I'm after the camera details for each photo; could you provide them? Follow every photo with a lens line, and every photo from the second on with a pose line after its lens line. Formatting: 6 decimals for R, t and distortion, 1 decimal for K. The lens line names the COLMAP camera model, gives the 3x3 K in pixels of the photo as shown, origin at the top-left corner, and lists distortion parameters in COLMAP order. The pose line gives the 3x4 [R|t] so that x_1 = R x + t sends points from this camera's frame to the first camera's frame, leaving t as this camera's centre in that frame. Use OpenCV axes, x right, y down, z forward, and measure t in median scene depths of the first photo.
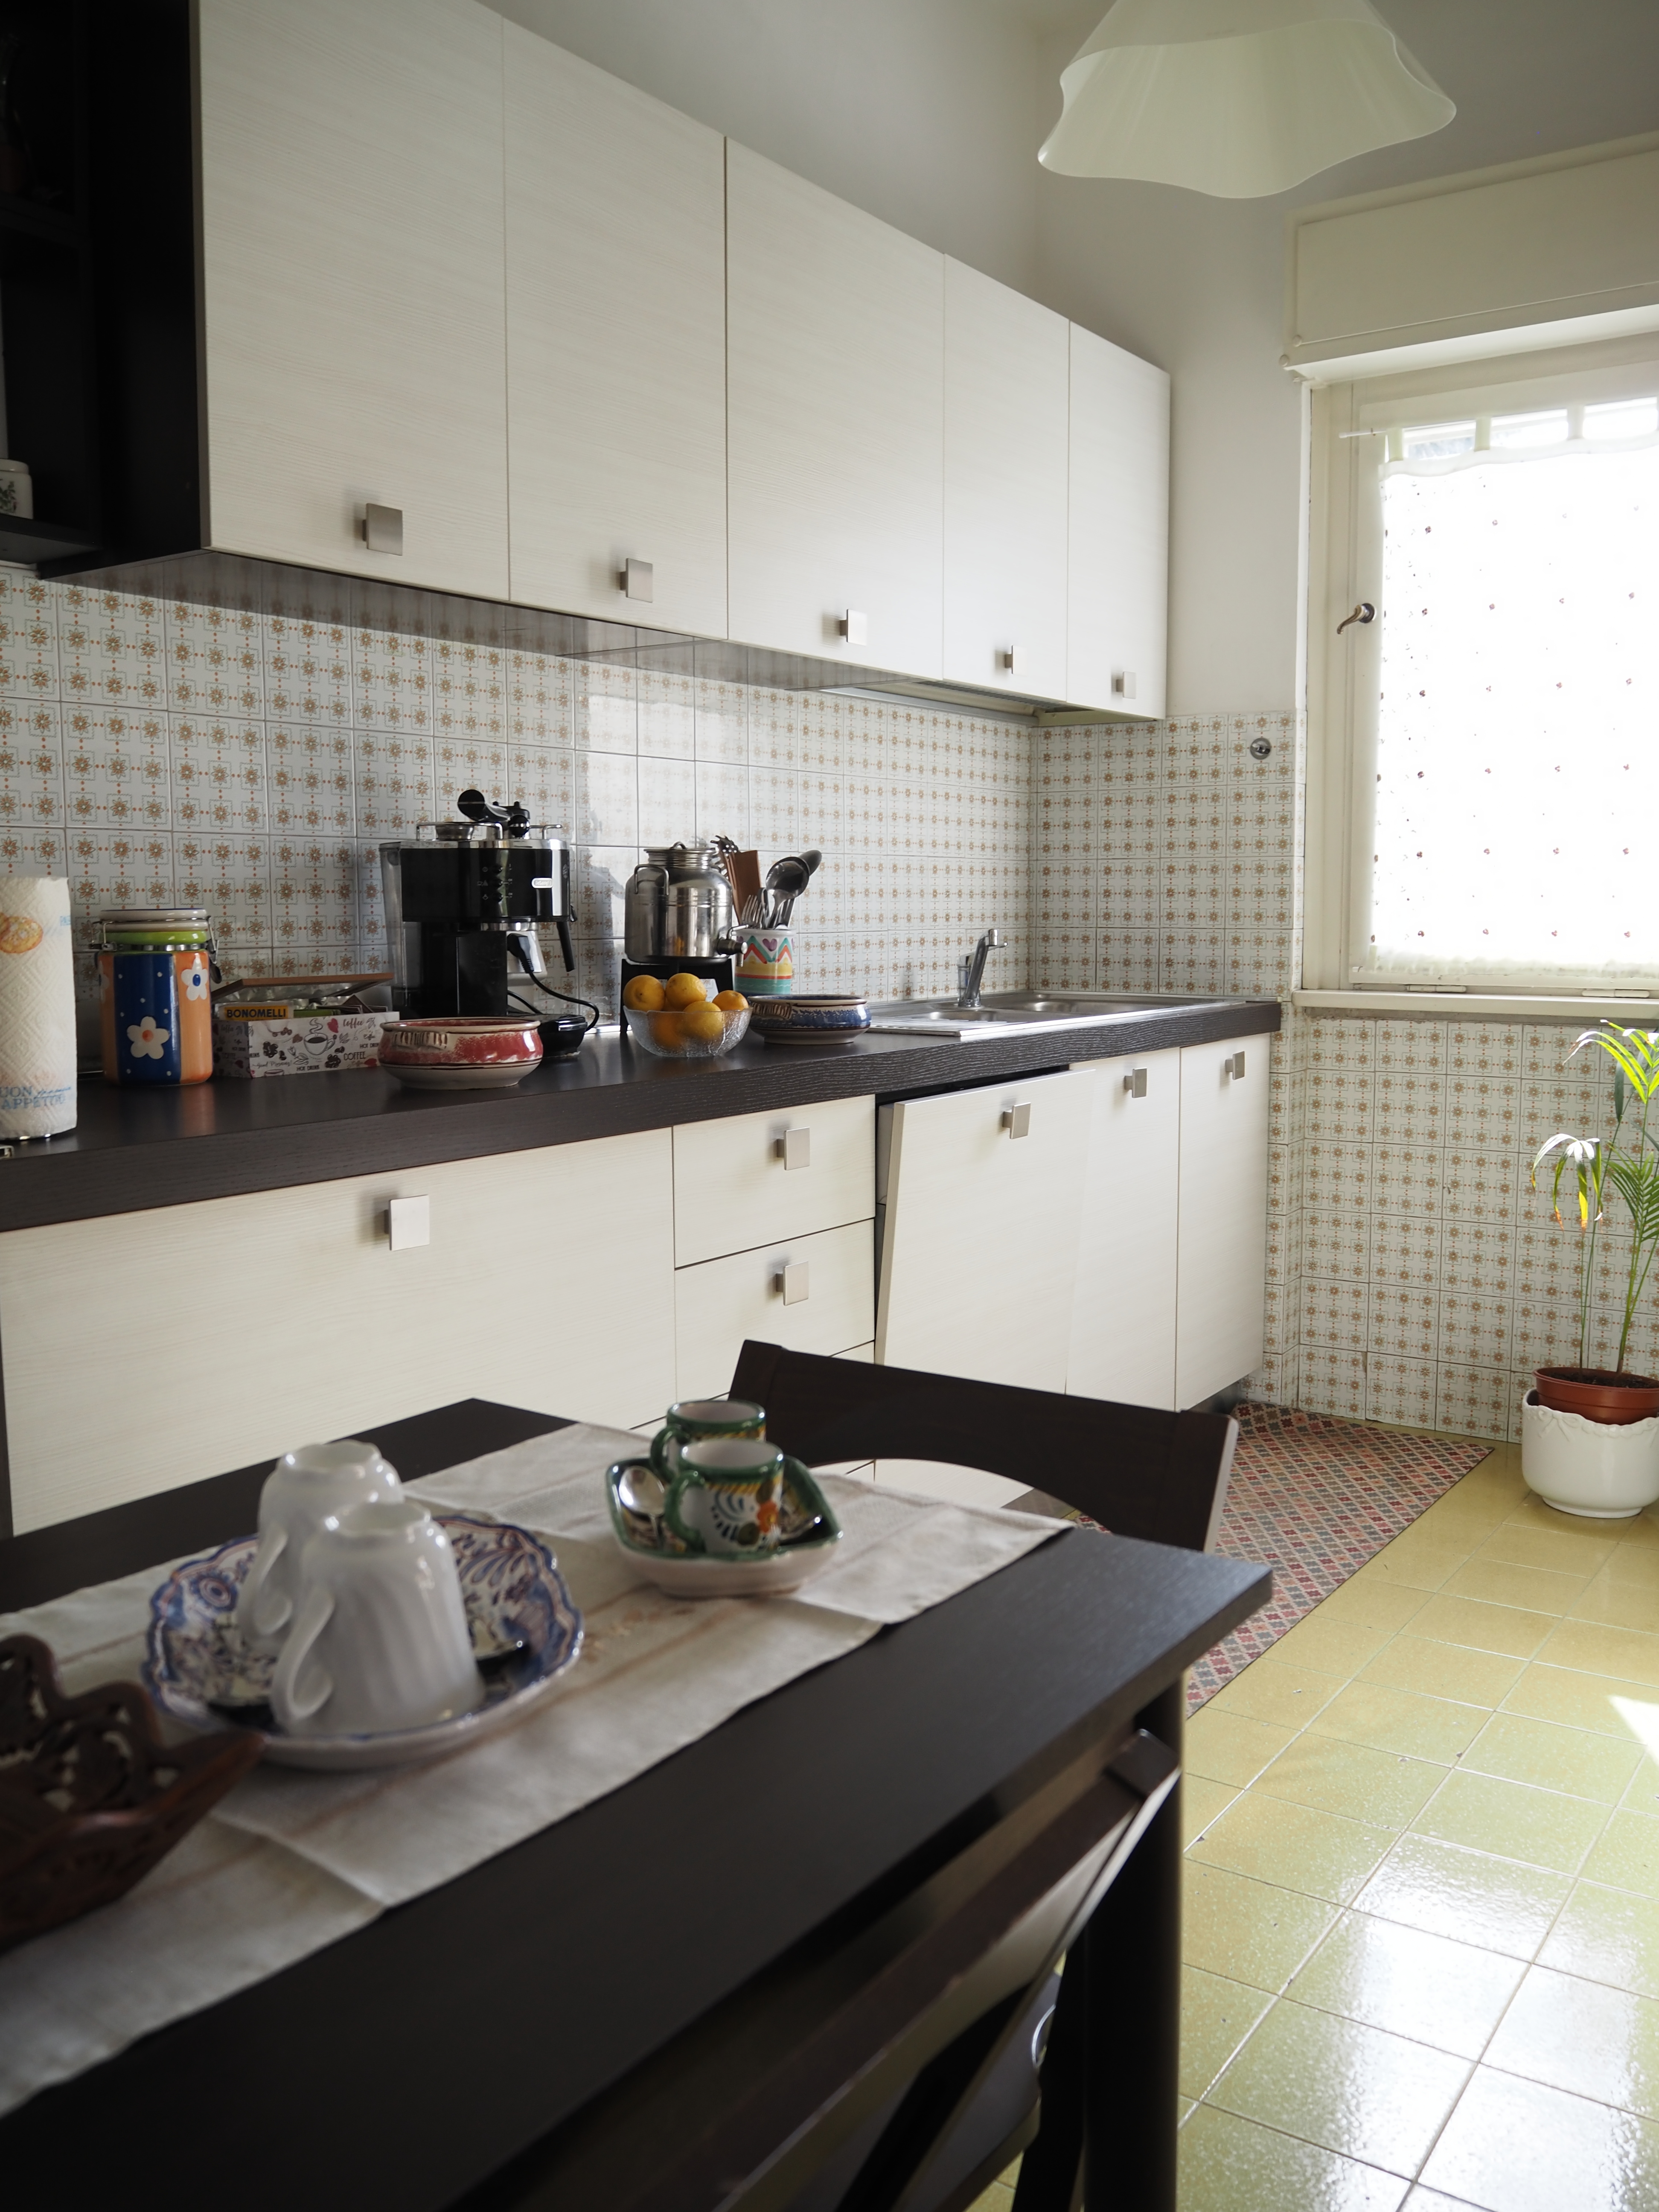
lens RADIAL K [[1865.9, 0, 826.5], [0, 1865.9, 1091.3], [0, 0, 1]] dist [-0.047880, 0.024999]
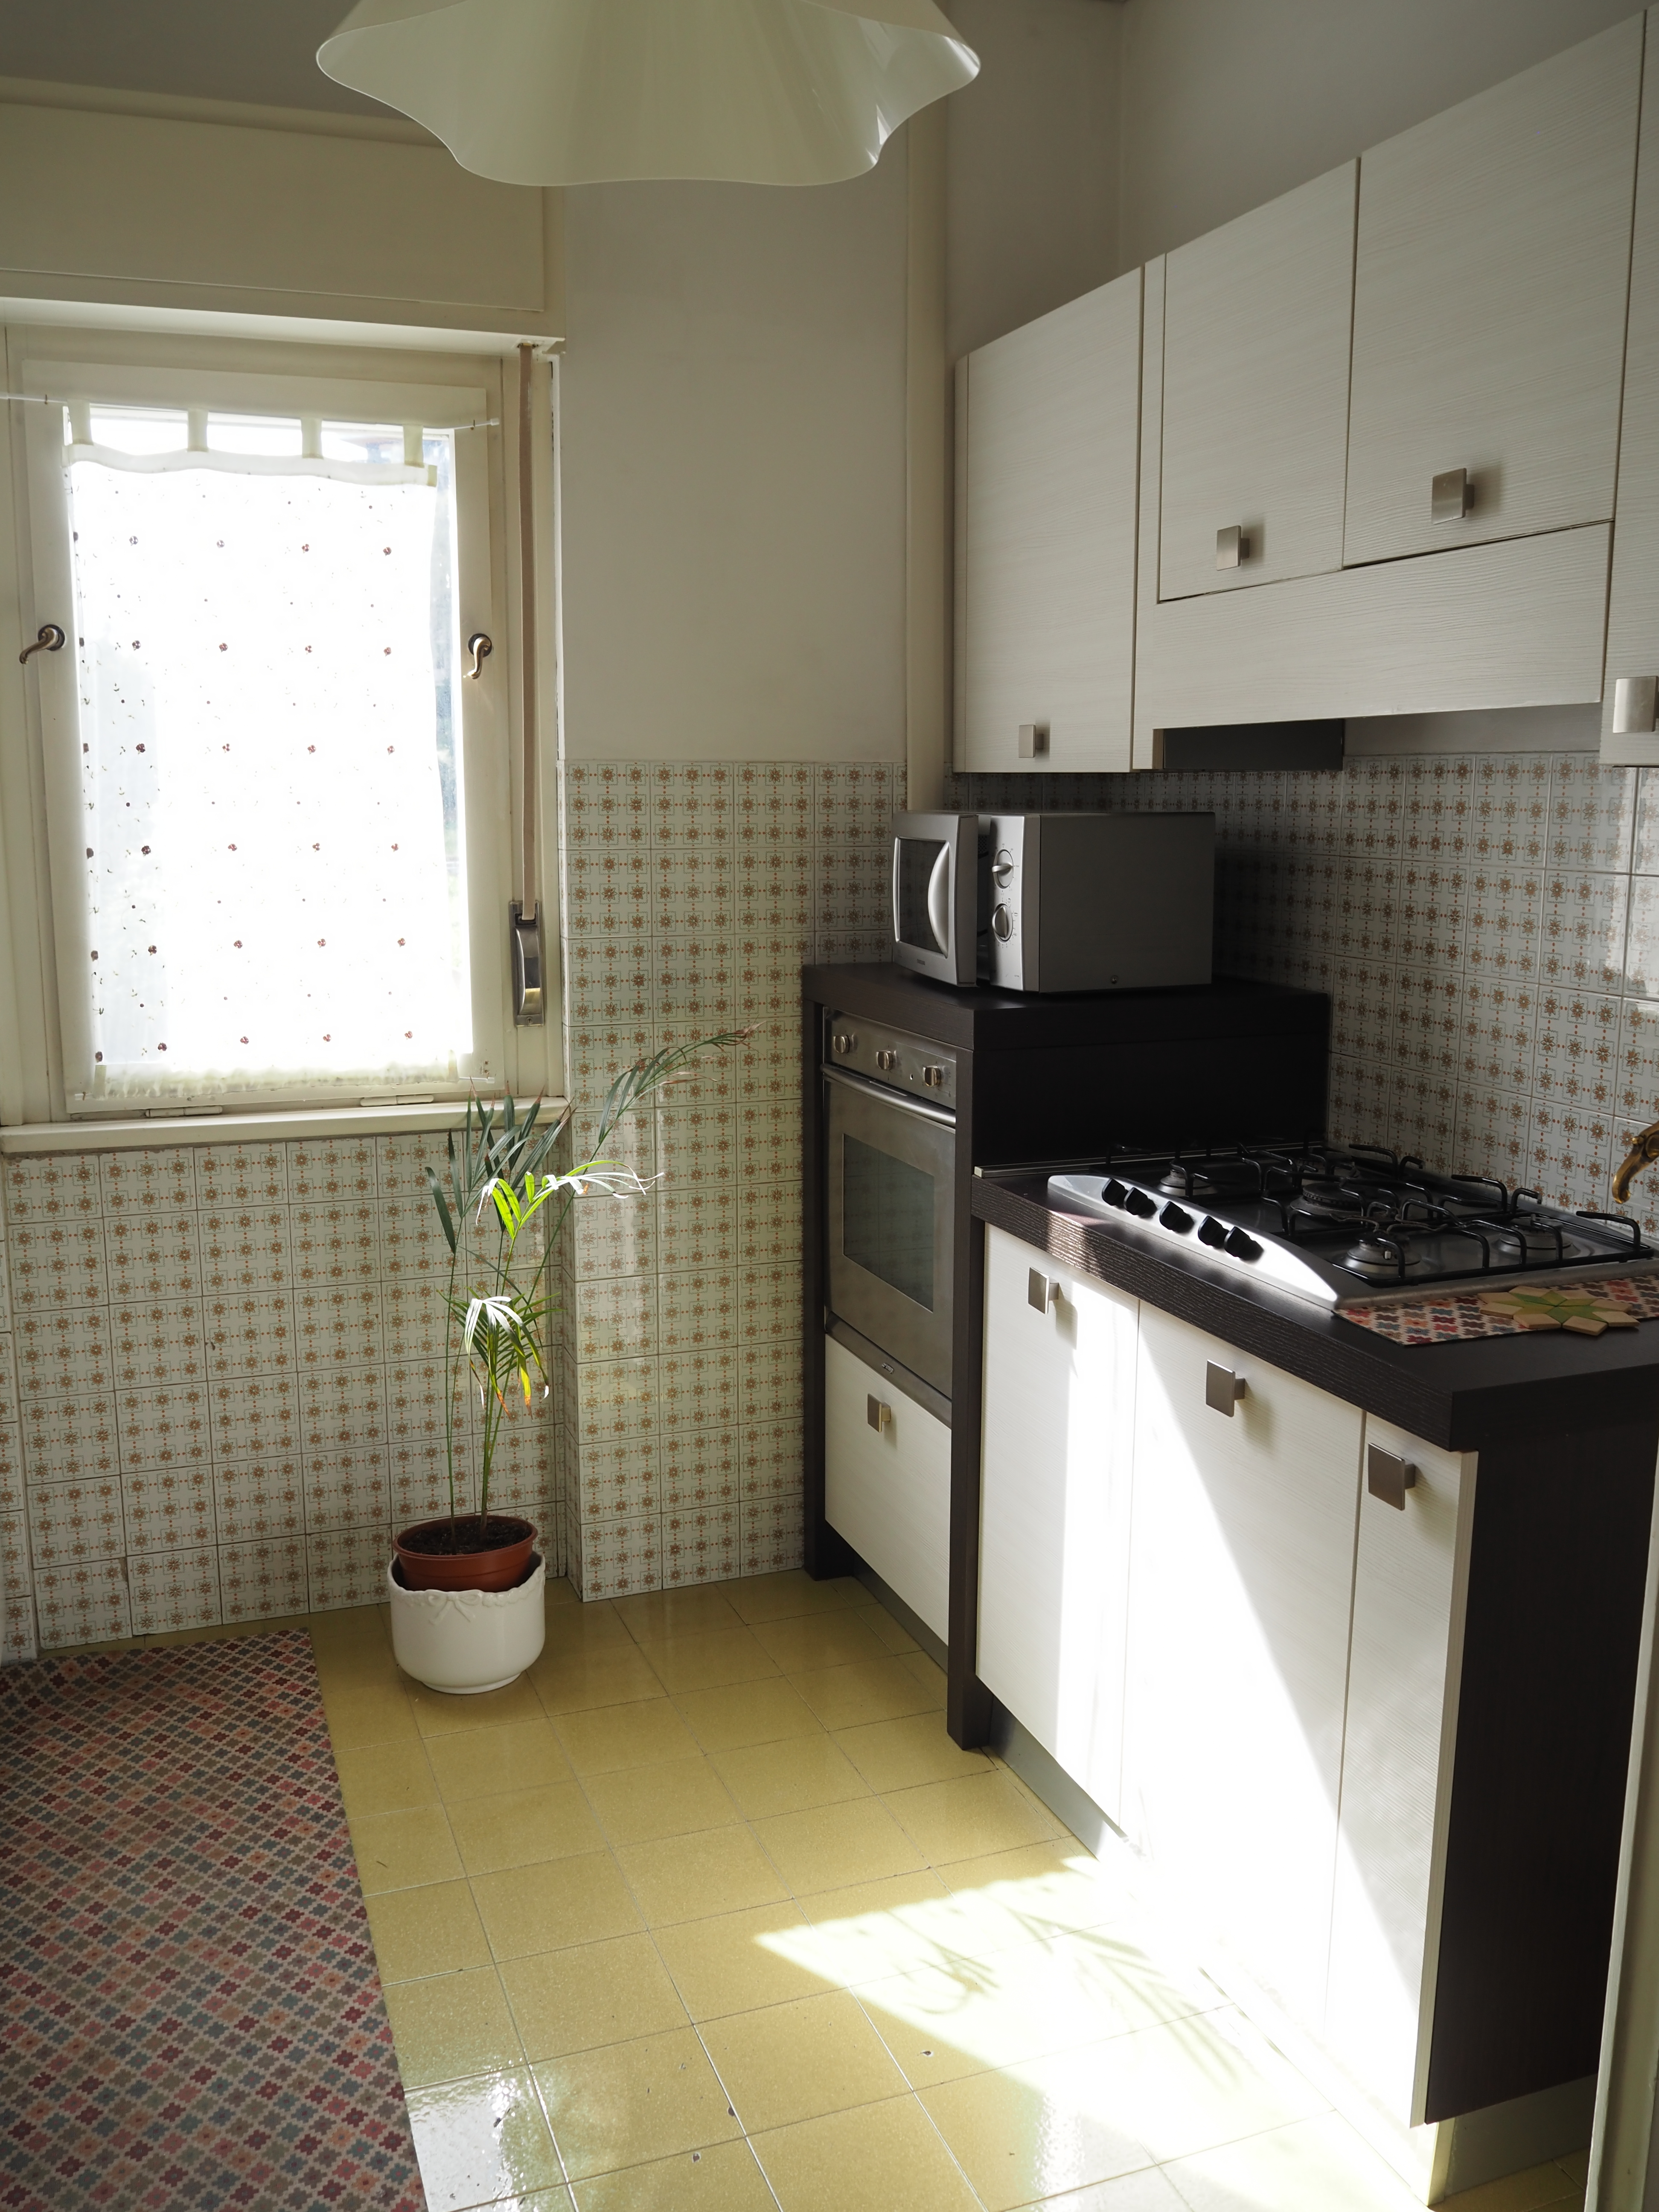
lens RADIAL K [[1865.9, 0, 826.5], [0, 1865.9, 1091.3], [0, 0, 1]] dist [-0.047880, 0.024999]
pose [[0.572353, -0.127217, 0.810079, -0.163804], [0.079443, 0.991848, 0.099633, -0.118717], [-0.816150, 0.007329, 0.577793, 0.288384]]
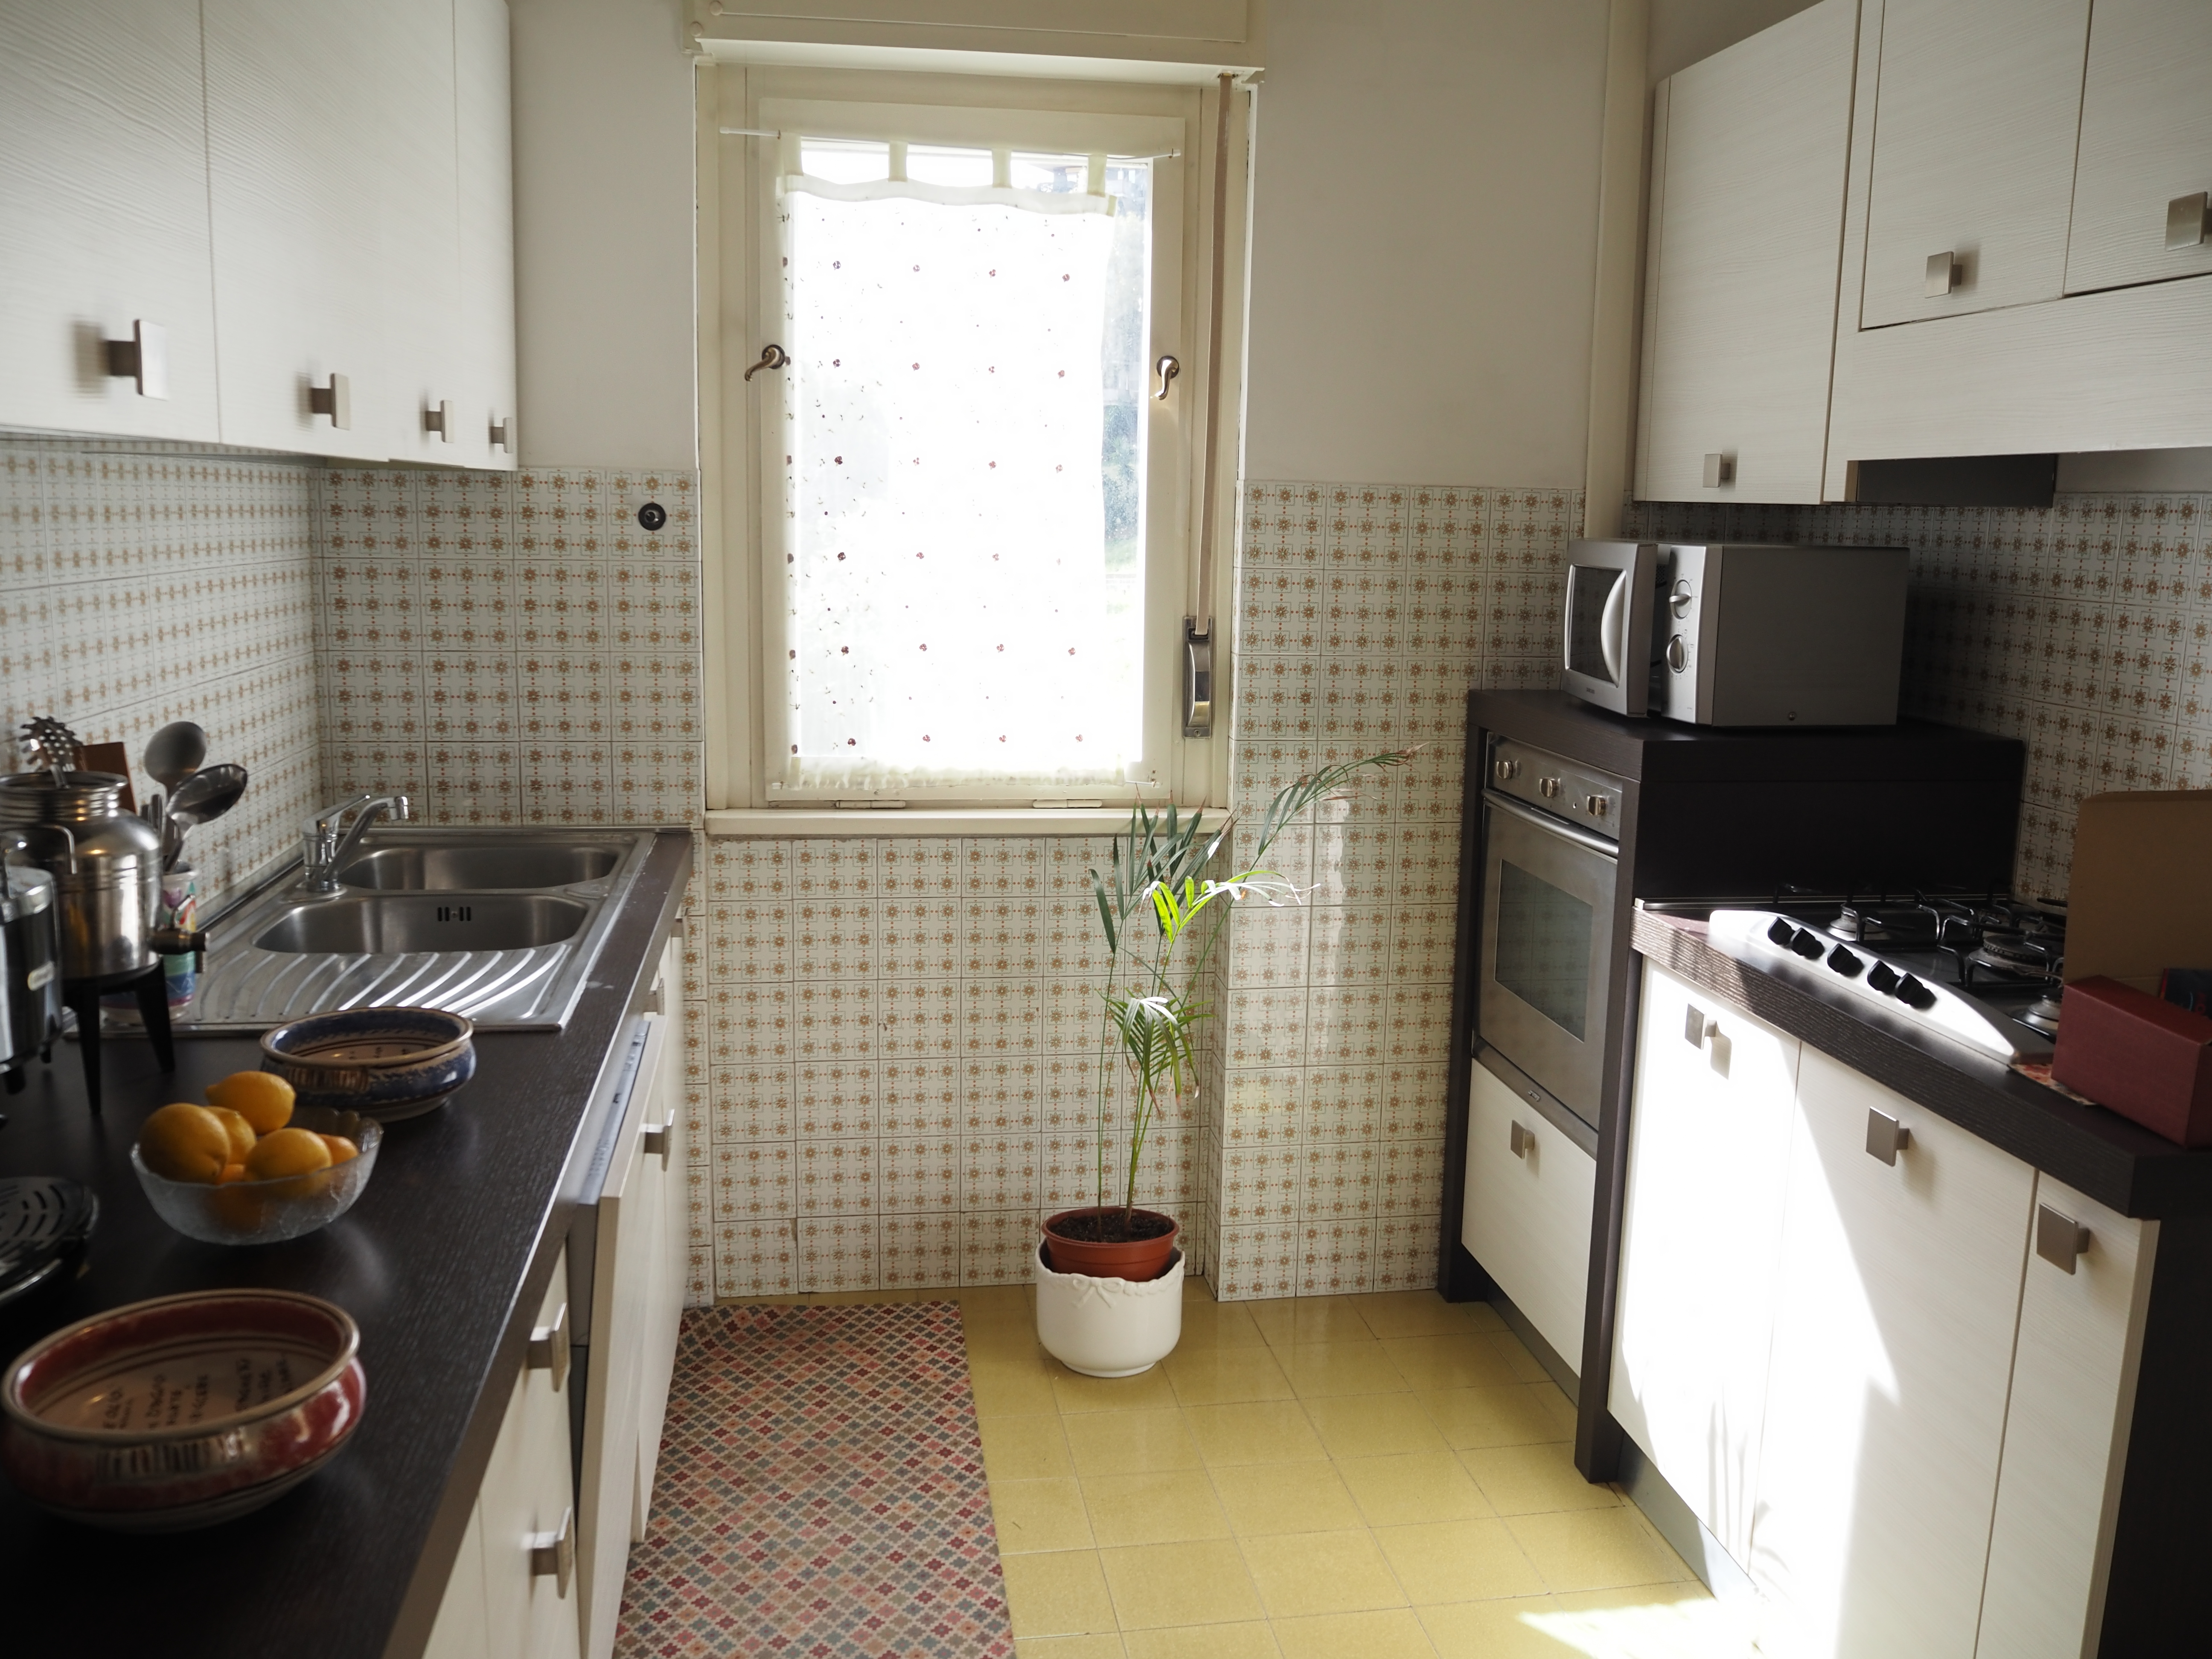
lens RADIAL K [[1865.9, 0, 1123.1], [0, 1865.9, 829.6], [0, 0, 1]] dist [-0.047880, 0.024999]
pose [[0.719710, -0.100944, 0.686897, -0.179029], [0.046965, 0.994186, 0.096893, -0.118146], [-0.692684, -0.037475, 0.720267, 0.281984]]
